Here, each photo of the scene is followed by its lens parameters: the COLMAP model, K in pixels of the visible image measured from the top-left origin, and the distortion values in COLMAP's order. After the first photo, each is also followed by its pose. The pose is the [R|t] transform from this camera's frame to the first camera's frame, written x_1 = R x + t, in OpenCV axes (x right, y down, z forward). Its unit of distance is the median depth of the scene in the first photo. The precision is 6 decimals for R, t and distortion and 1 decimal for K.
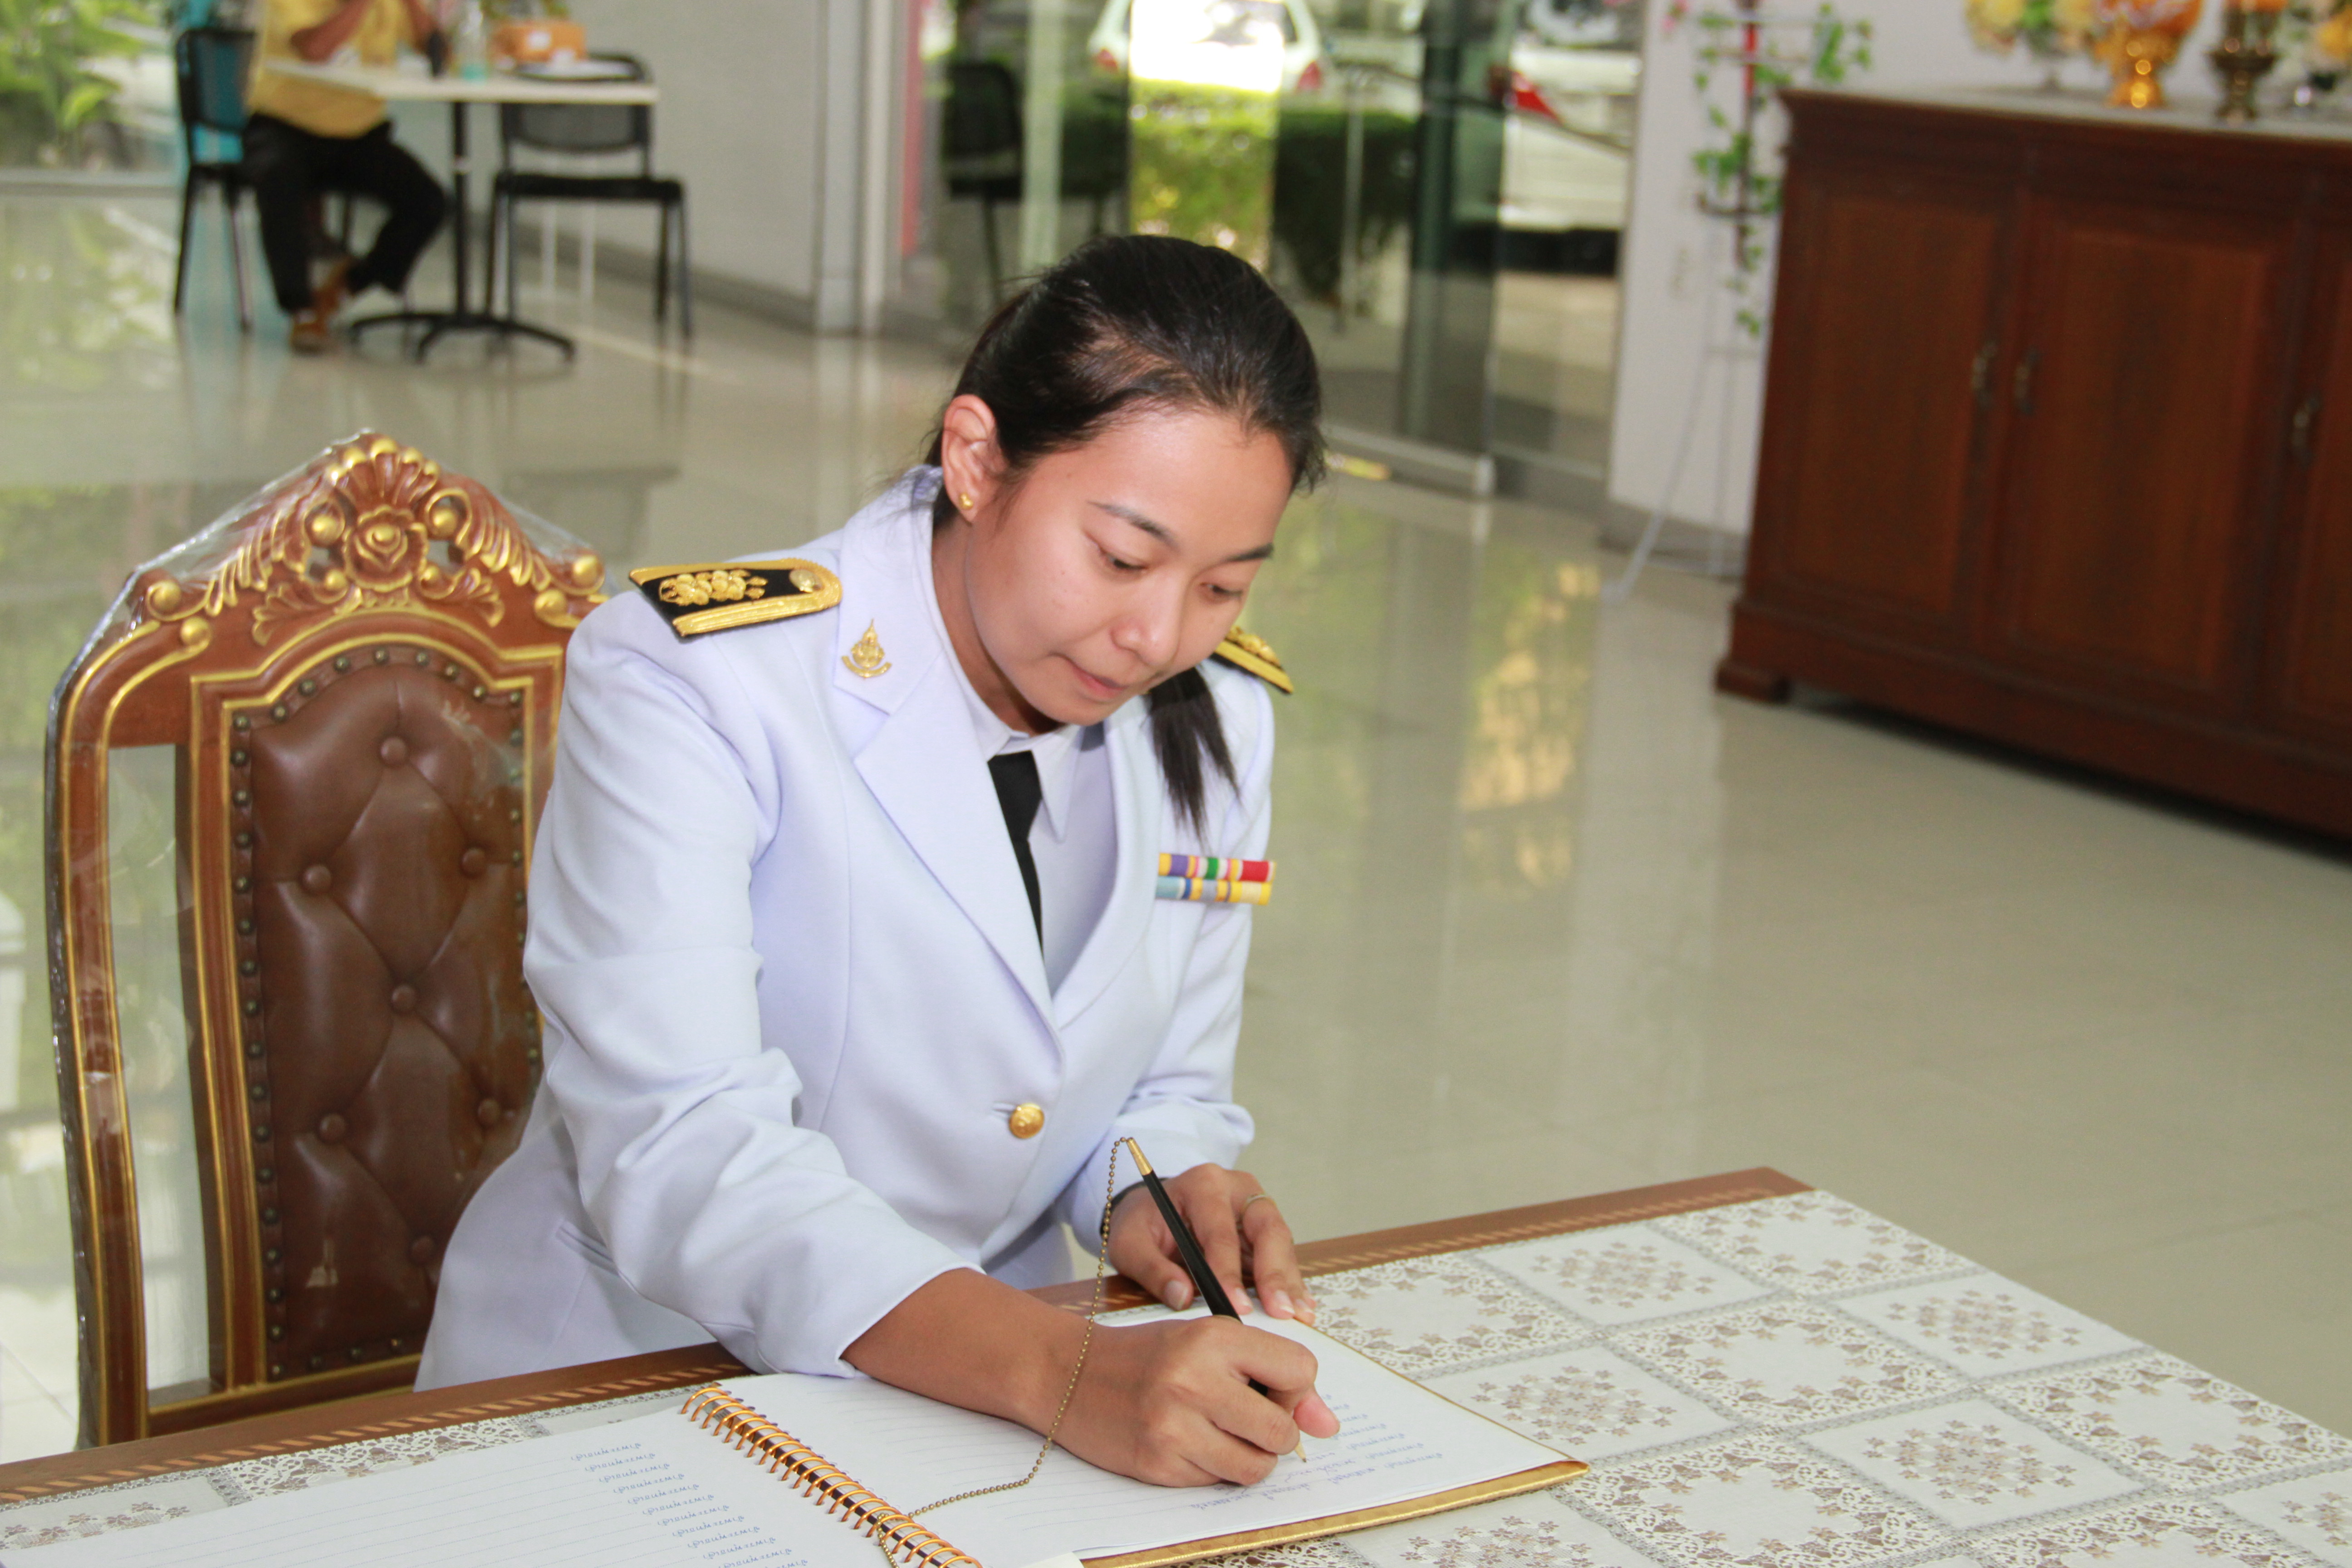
lens RADIAL K [[3840.4, 0, 1173.3], [0, 3840.4, 812.6], [0, 0, 1]] dist [0.213091, 0.000000]
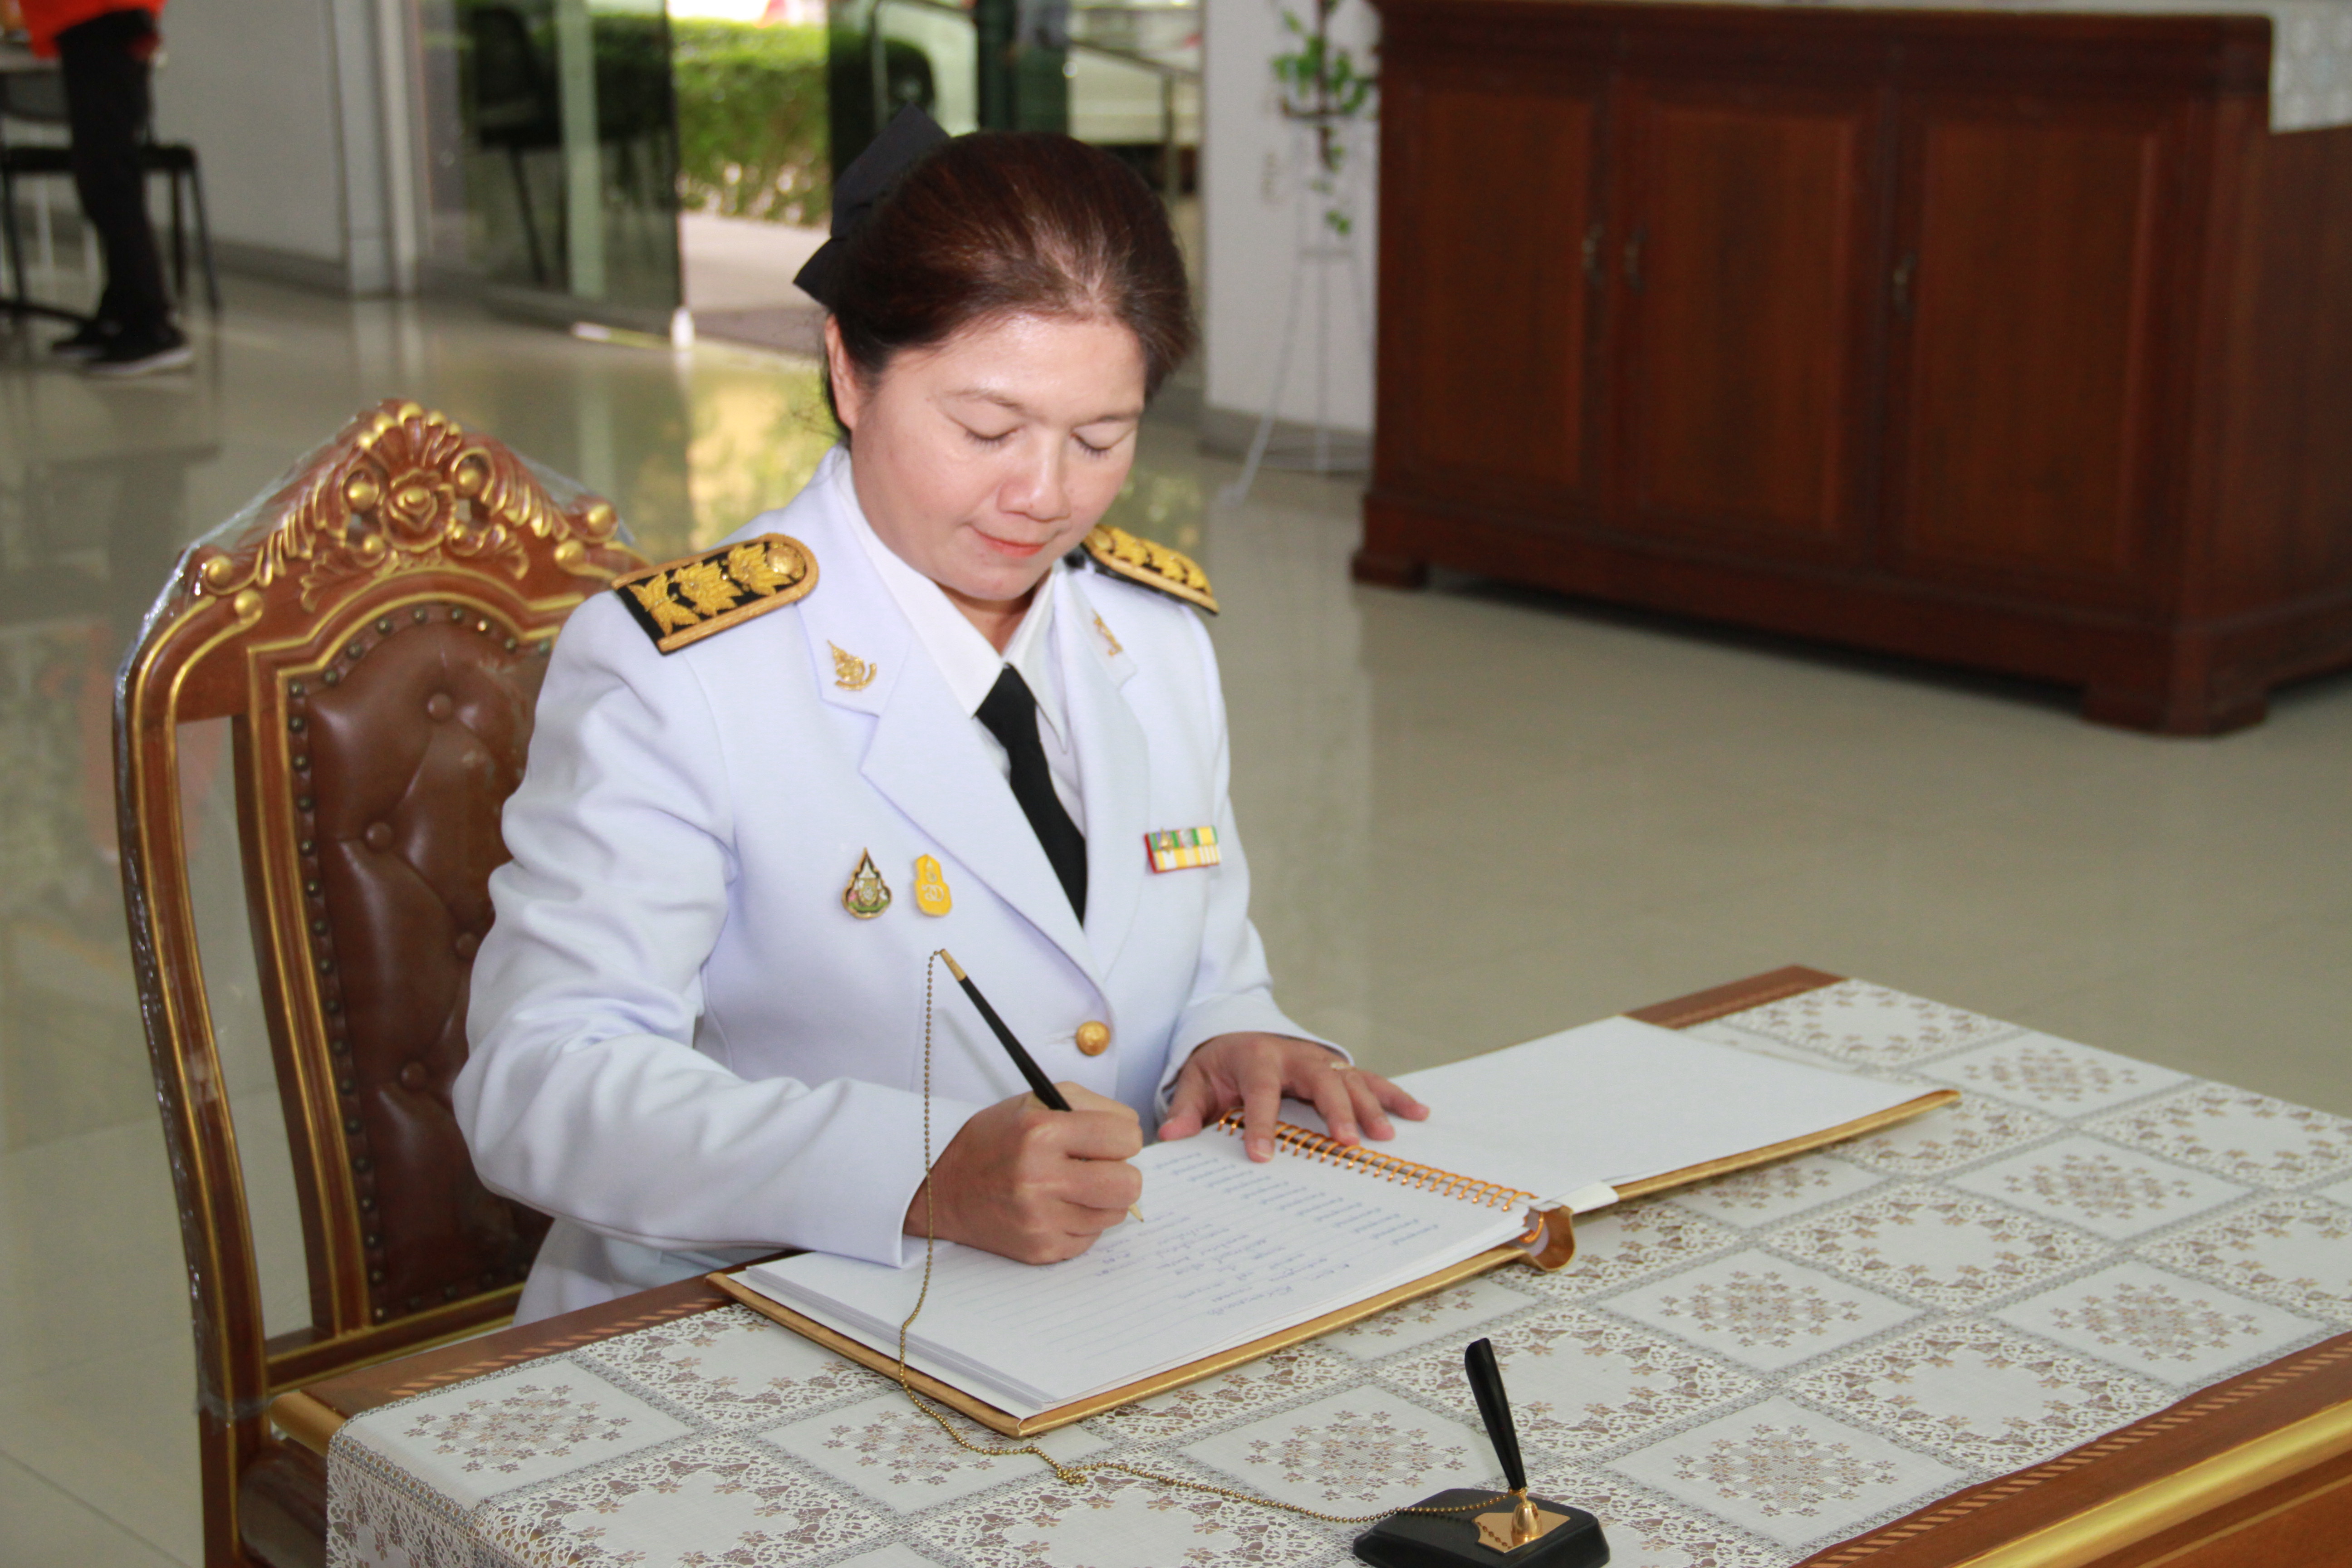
lens RADIAL K [[3957.5, 0, 1180.8], [0, 3957.5, 777.0], [0, 0, 1]] dist [0.275360, 0.000000]
pose [[0.984818, -0.090993, 0.147827, -0.167329], [0.090295, 0.995849, 0.011437, 0.008937], [-0.148255, 0.002084, 0.988947, -0.085423]]
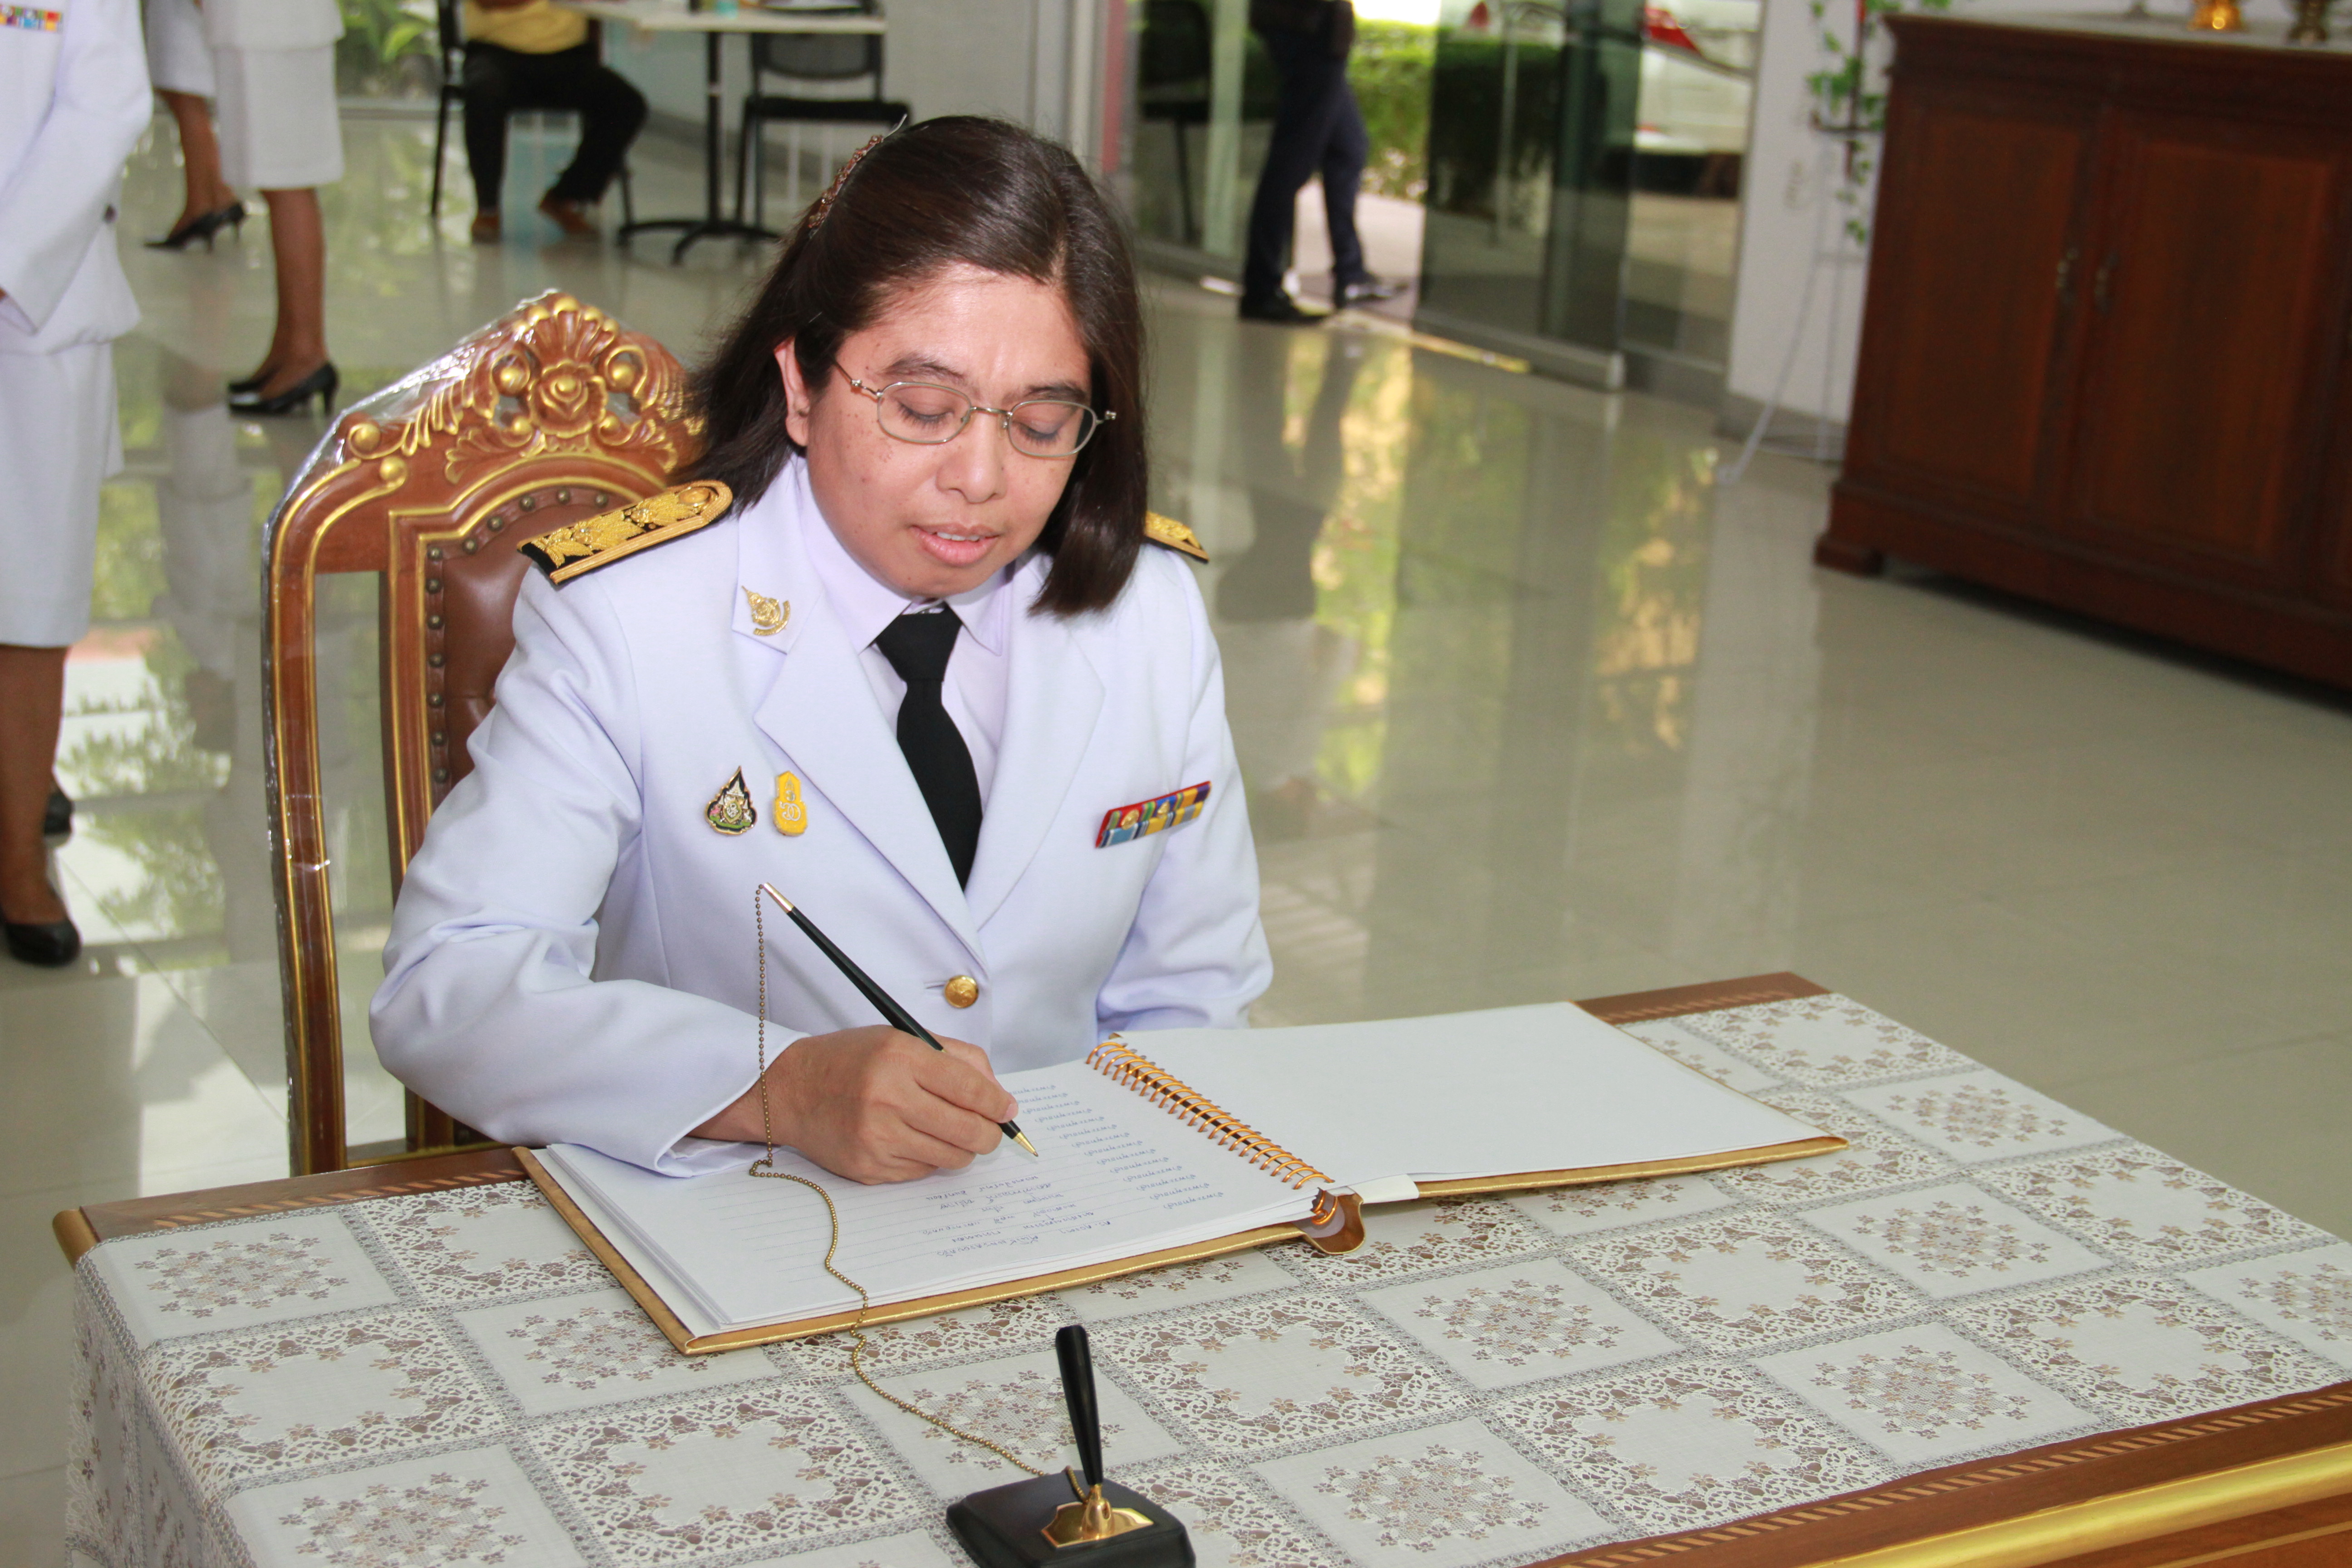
lens RADIAL K [[3366.9, 0, 1175.5], [0, 3366.9, 803.1], [0, 0, 1]] dist [0.157729, 0.000000]
pose [[0.998343, 0.015750, -0.055350, 0.029747], [-0.013712, 0.999220, 0.037023, 0.009918], [0.055890, -0.036203, 0.997780, 0.034072]]
